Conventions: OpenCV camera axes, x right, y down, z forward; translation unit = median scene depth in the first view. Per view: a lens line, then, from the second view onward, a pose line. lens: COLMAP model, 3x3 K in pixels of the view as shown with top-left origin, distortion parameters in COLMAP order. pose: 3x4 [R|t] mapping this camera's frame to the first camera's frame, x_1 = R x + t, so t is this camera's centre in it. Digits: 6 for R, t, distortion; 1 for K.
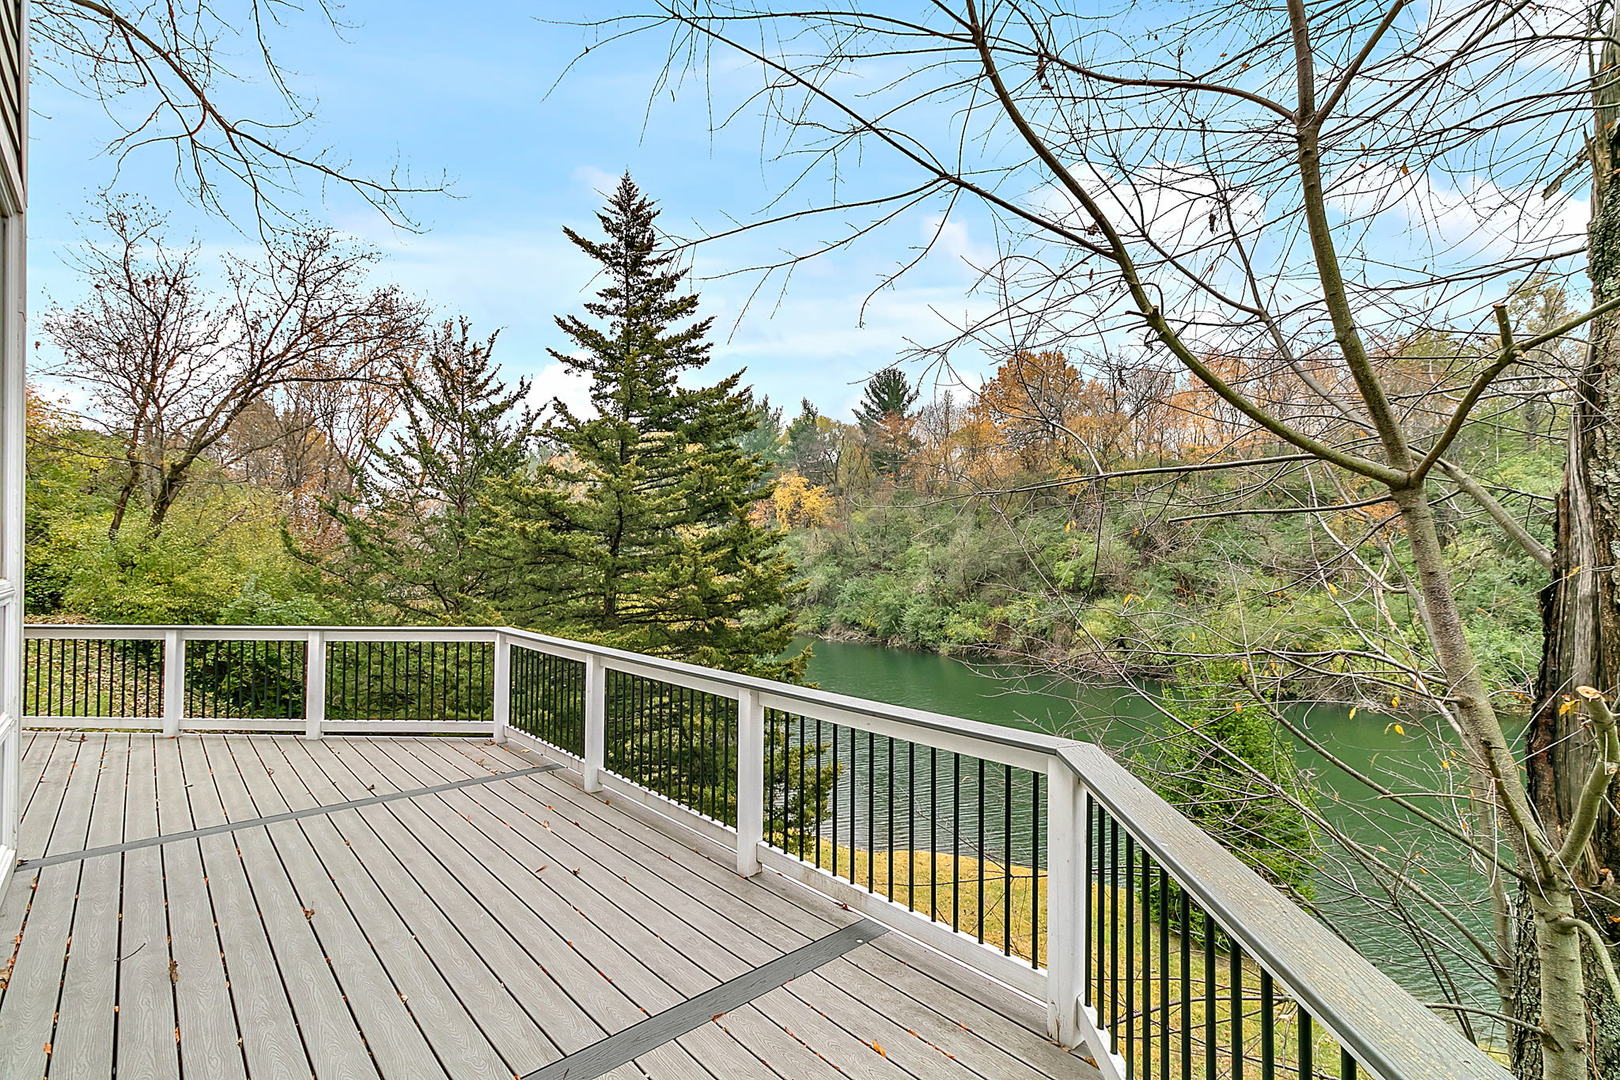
lens RADIAL K [[753.9, 0, 806.1], [0, 753.9, 543.8], [0, 0, 1]] dist [0.001100, 0.000211]
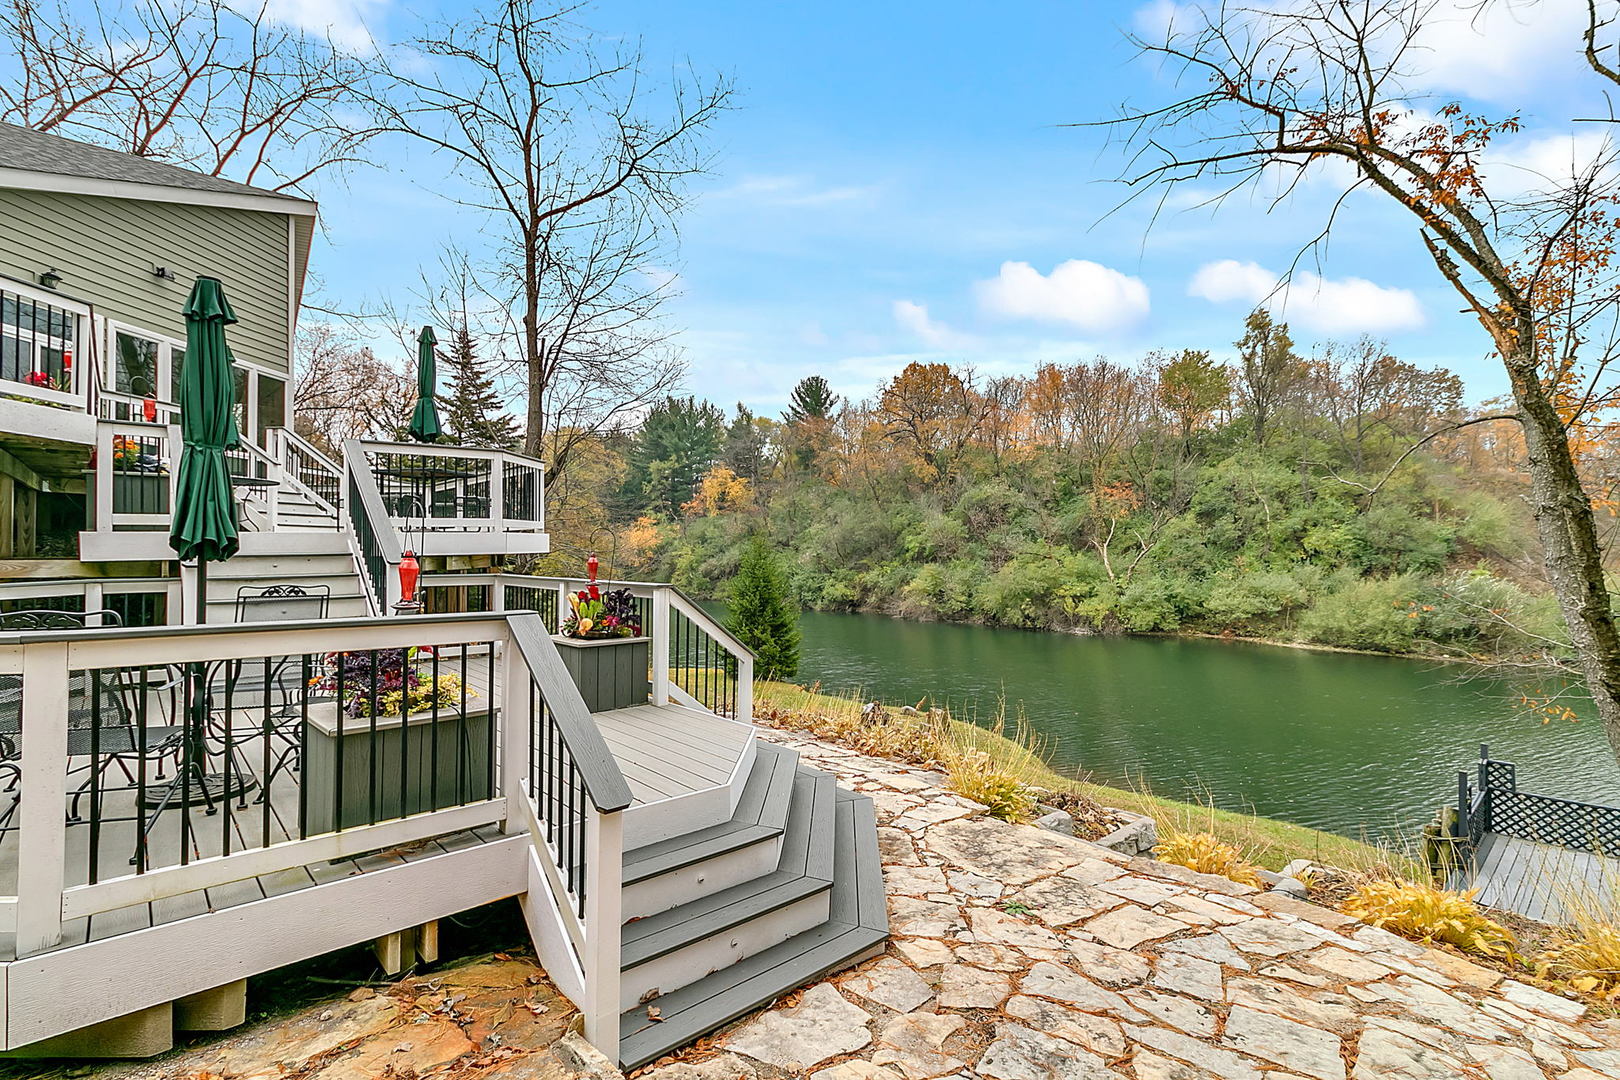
lens RADIAL K [[753.9, 0, 813.9], [0, 753.9, 539.3], [0, 0, 1]] dist [0.001100, 0.000211]
pose [[0.999810, -0.001831, 0.019411, 0.114033], [0.001876, 0.999996, -0.002297, 0.024053], [-0.019406, 0.002333, 0.999809, -0.190231]]
